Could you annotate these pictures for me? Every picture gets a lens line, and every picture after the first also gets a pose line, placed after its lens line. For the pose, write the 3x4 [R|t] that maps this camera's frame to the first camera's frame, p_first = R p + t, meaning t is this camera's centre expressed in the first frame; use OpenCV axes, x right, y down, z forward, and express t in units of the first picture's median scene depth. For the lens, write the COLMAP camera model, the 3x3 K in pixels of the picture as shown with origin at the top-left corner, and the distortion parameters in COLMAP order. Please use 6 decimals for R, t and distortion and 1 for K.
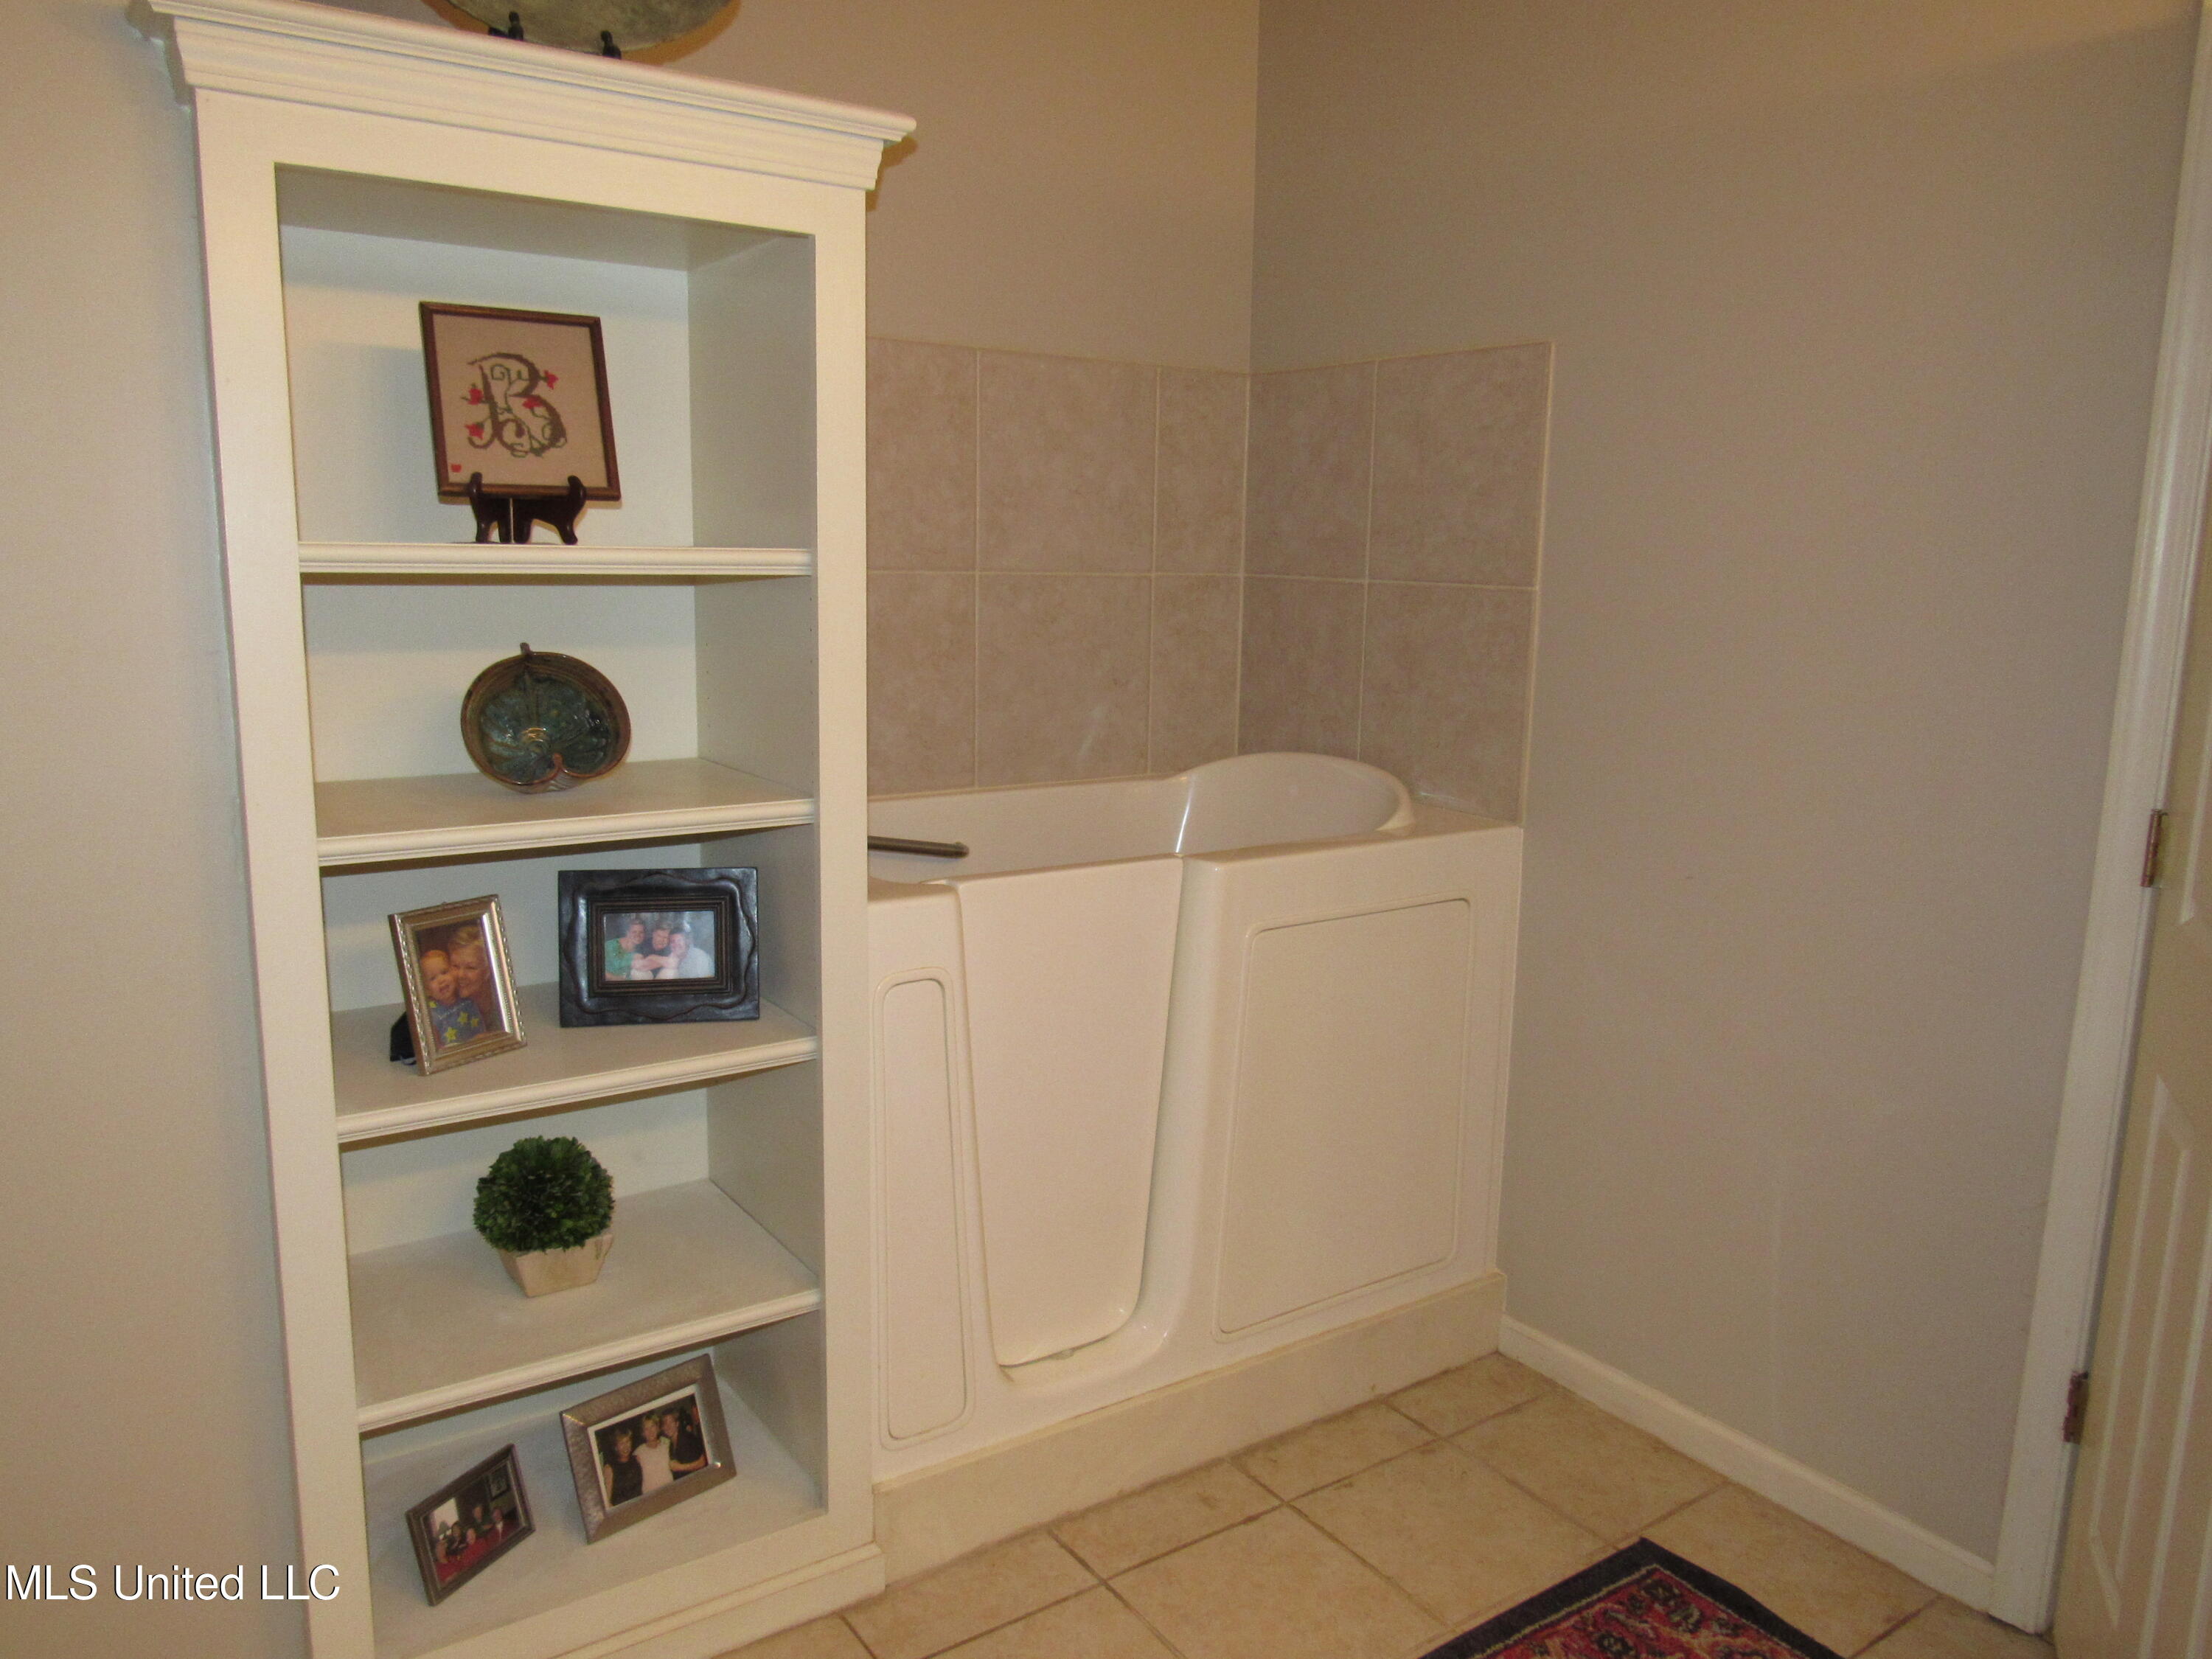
lens RADIAL K [[1591.6, 0, 1107.1], [0, 1591.6, 832.3], [0, 0, 1]] dist [-0.017589, 0.004695]
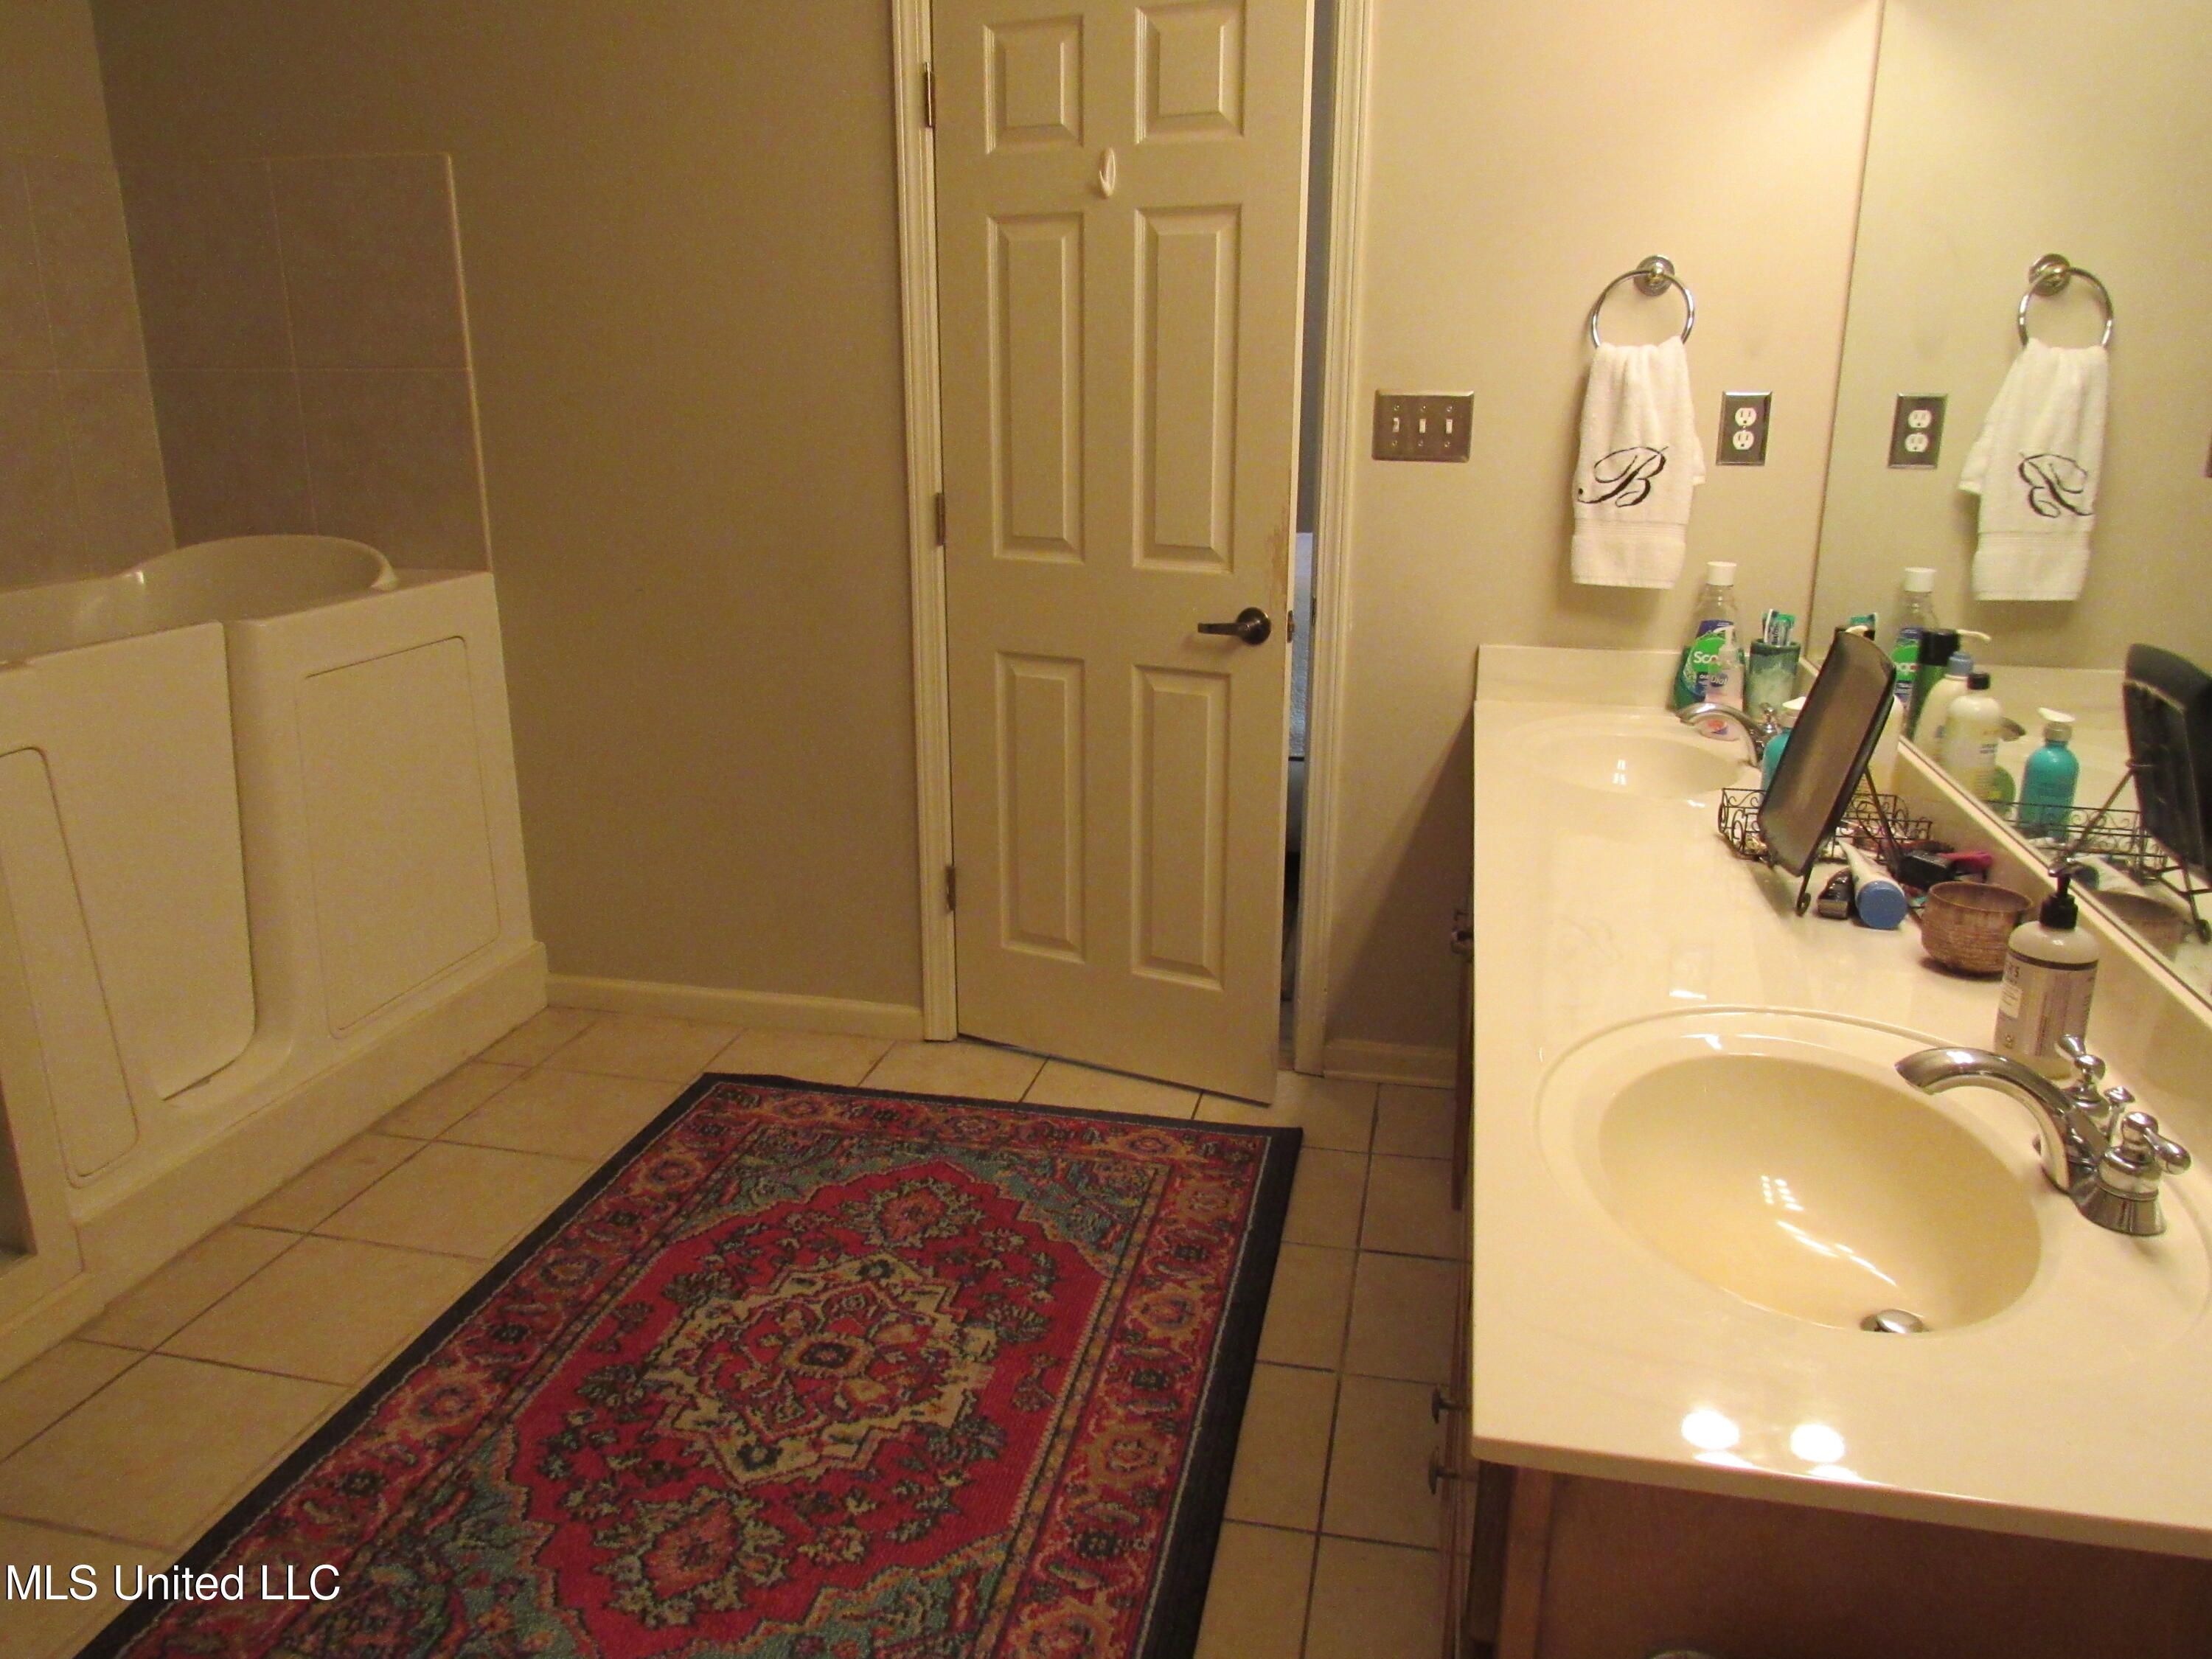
lens RADIAL K [[1591.6, 0, 1102.1], [0, 1591.6, 828.2], [0, 0, 1]] dist [-0.017589, 0.004695]
pose [[0.735554, -0.205091, 0.645676, -0.244837], [0.131606, 0.978177, 0.160780, 0.061275], [-0.664560, -0.033288, 0.746493, -0.238976]]
